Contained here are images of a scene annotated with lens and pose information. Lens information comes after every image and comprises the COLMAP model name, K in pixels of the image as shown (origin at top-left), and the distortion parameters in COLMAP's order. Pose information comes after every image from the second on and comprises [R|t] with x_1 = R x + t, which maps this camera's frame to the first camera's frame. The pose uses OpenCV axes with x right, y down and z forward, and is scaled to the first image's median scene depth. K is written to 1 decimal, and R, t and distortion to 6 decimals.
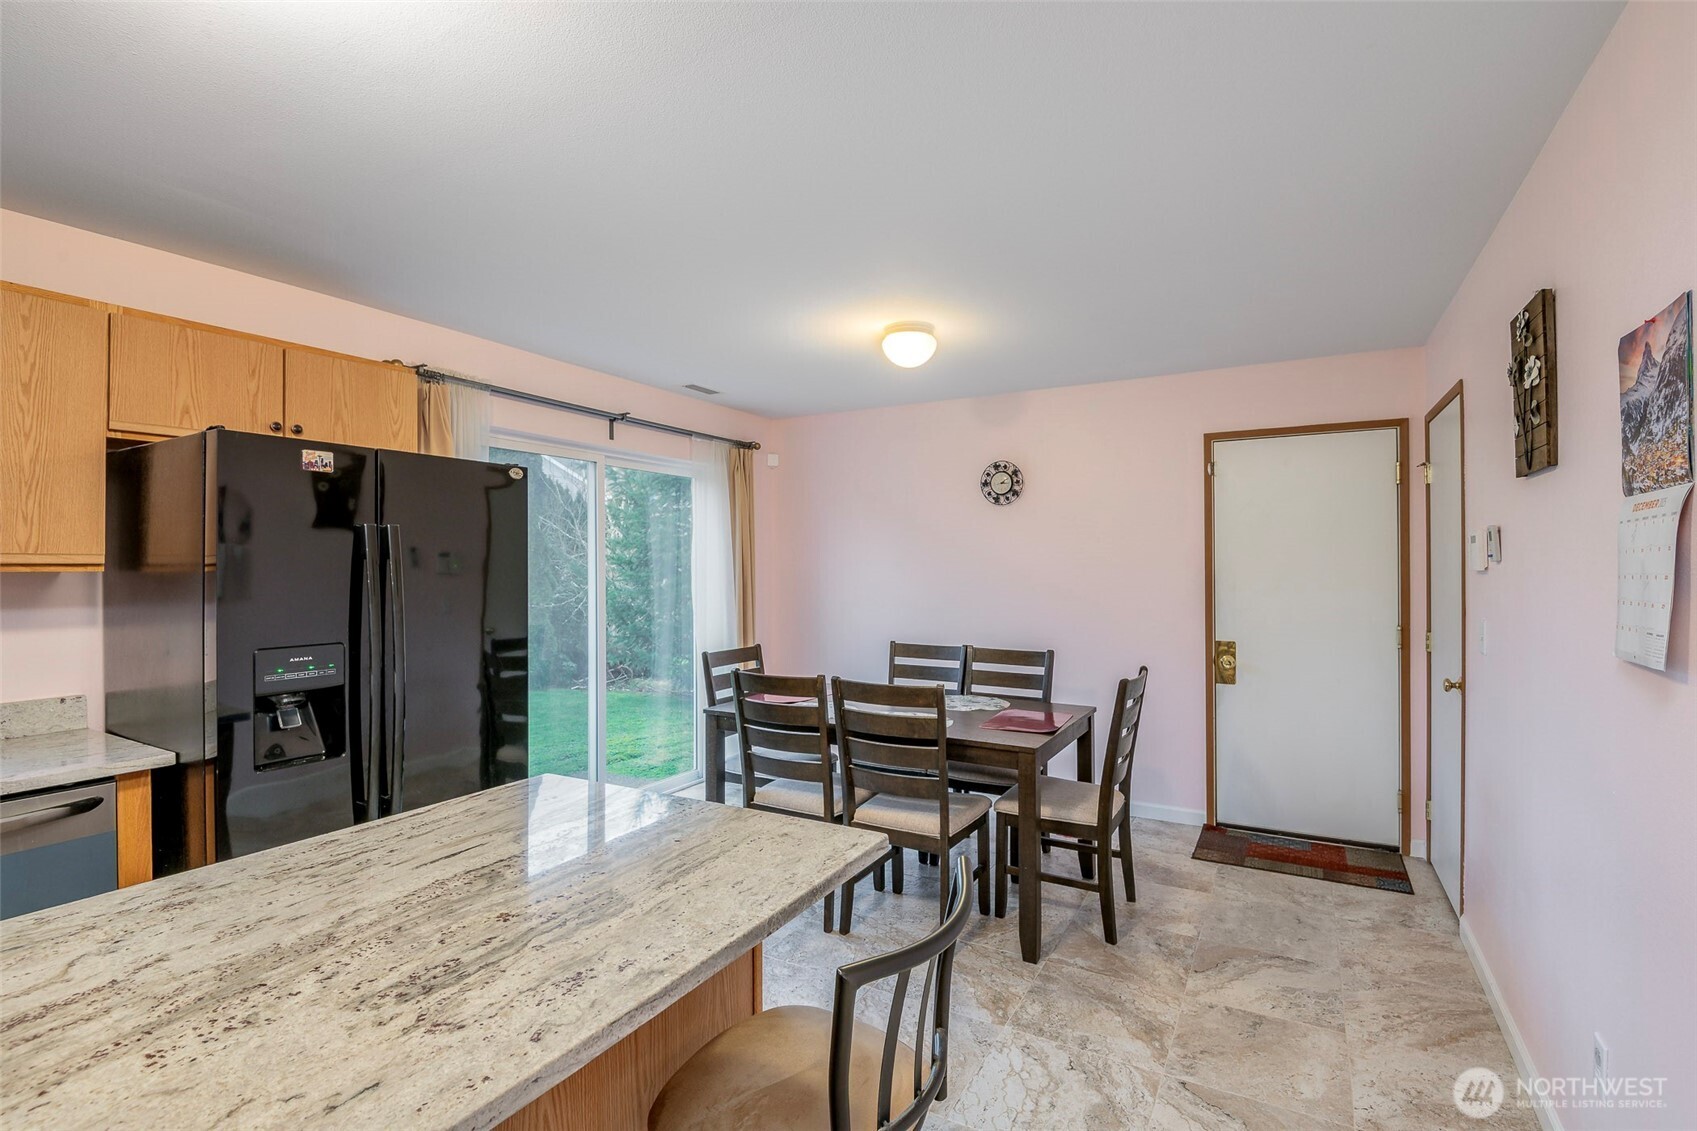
lens RADIAL K [[784.9, 0, 850.8], [0, 784.9, 564.7], [0, 0, 1]] dist [0.001963, -0.013222]
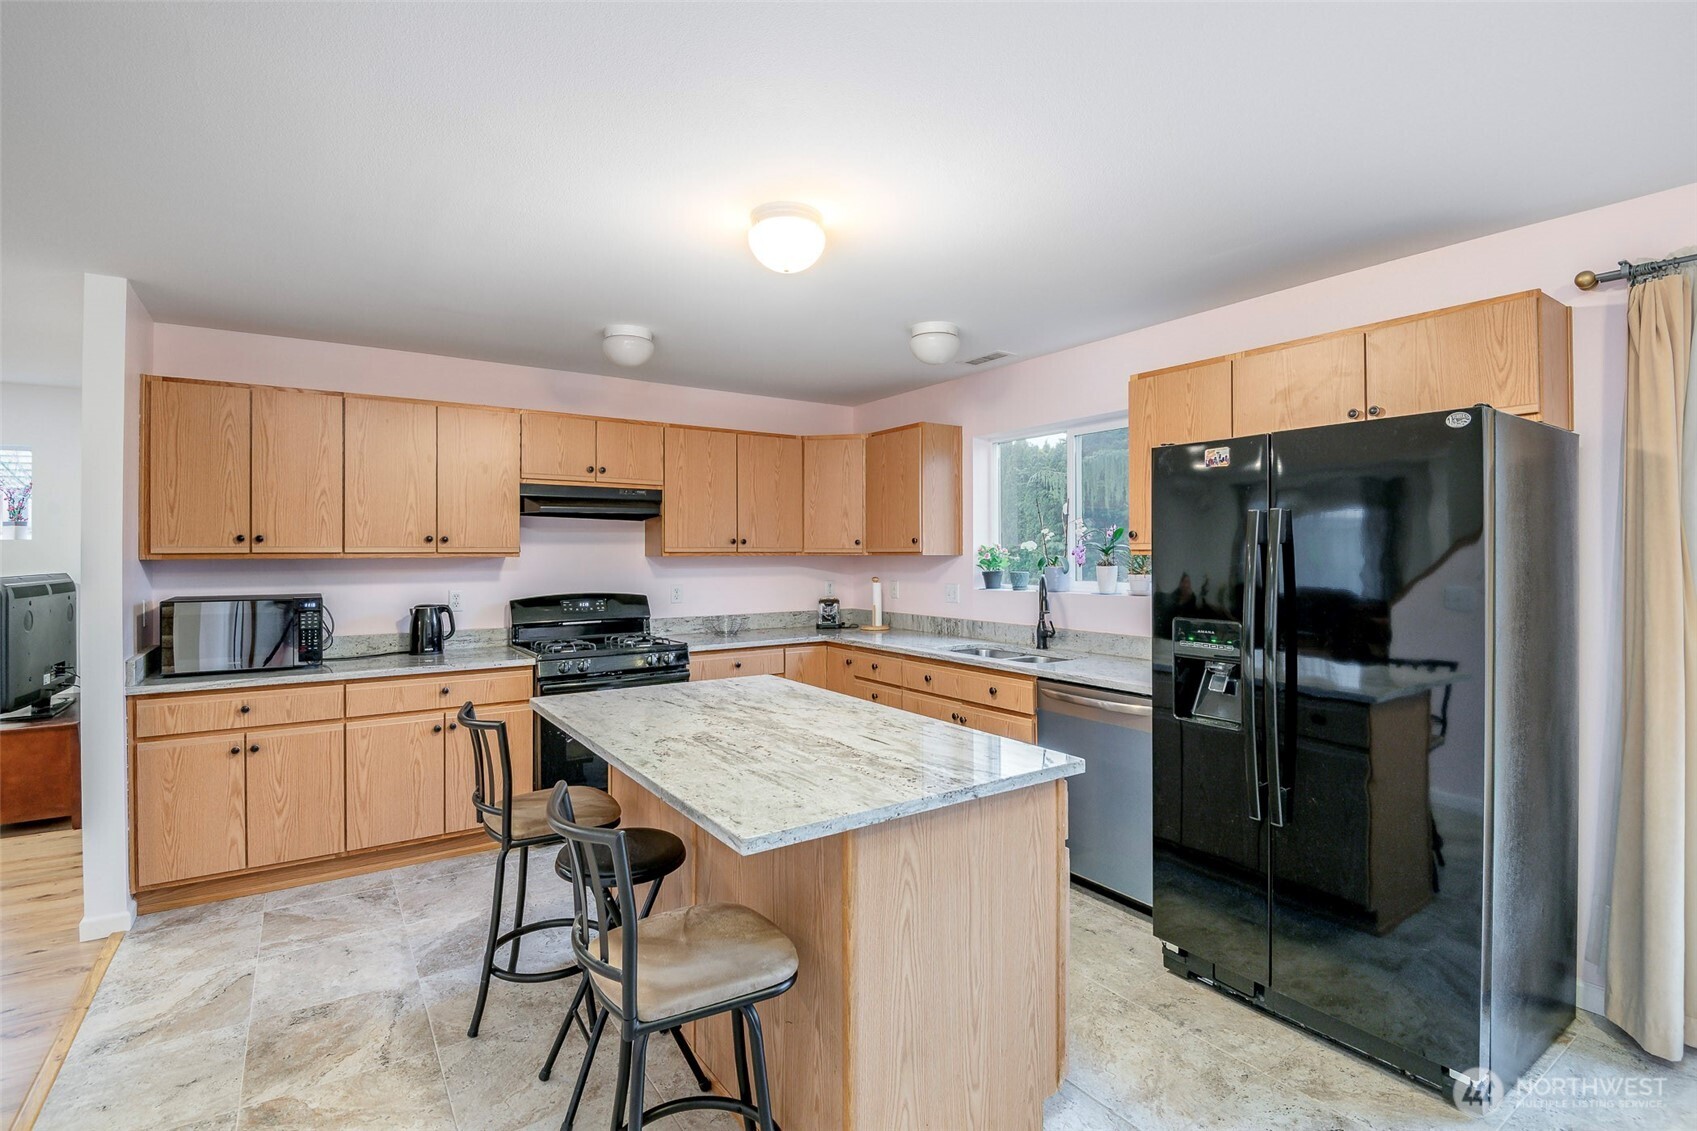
lens RADIAL K [[784.9, 0, 850.3], [0, 784.9, 559.8], [0, 0, 1]] dist [0.001963, -0.013222]
pose [[-0.439827, 0.008908, -0.898038, 0.546412], [0.002239, 0.999959, 0.008822, 0.002257], [0.898080, 0.001869, -0.439829, 1.005166]]
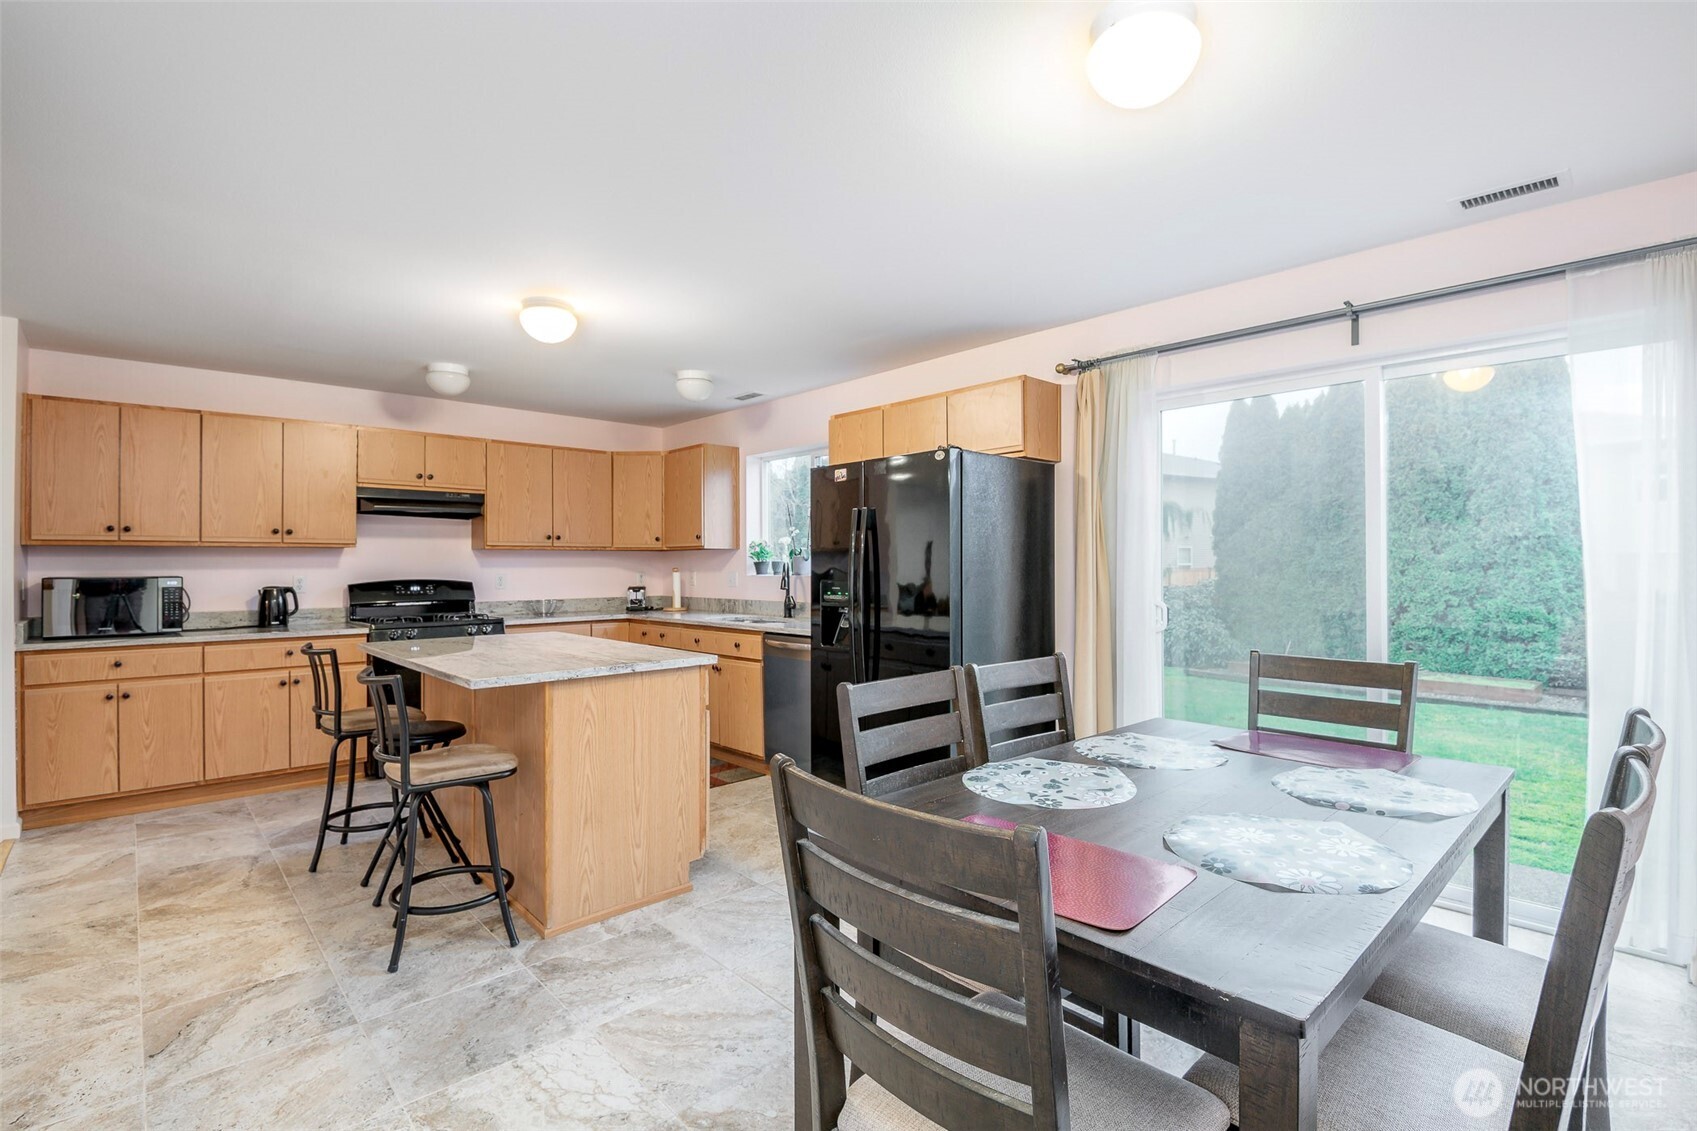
lens RADIAL K [[784.9, 0, 859.7], [0, 784.9, 567.2], [0, 0, 1]] dist [0.001963, -0.013222]
pose [[-0.295287, 0.003556, -0.955402, 0.941705], [0.003456, 0.999991, 0.002654, 0.064493], [0.955402, -0.002518, -0.295297, 1.521799]]
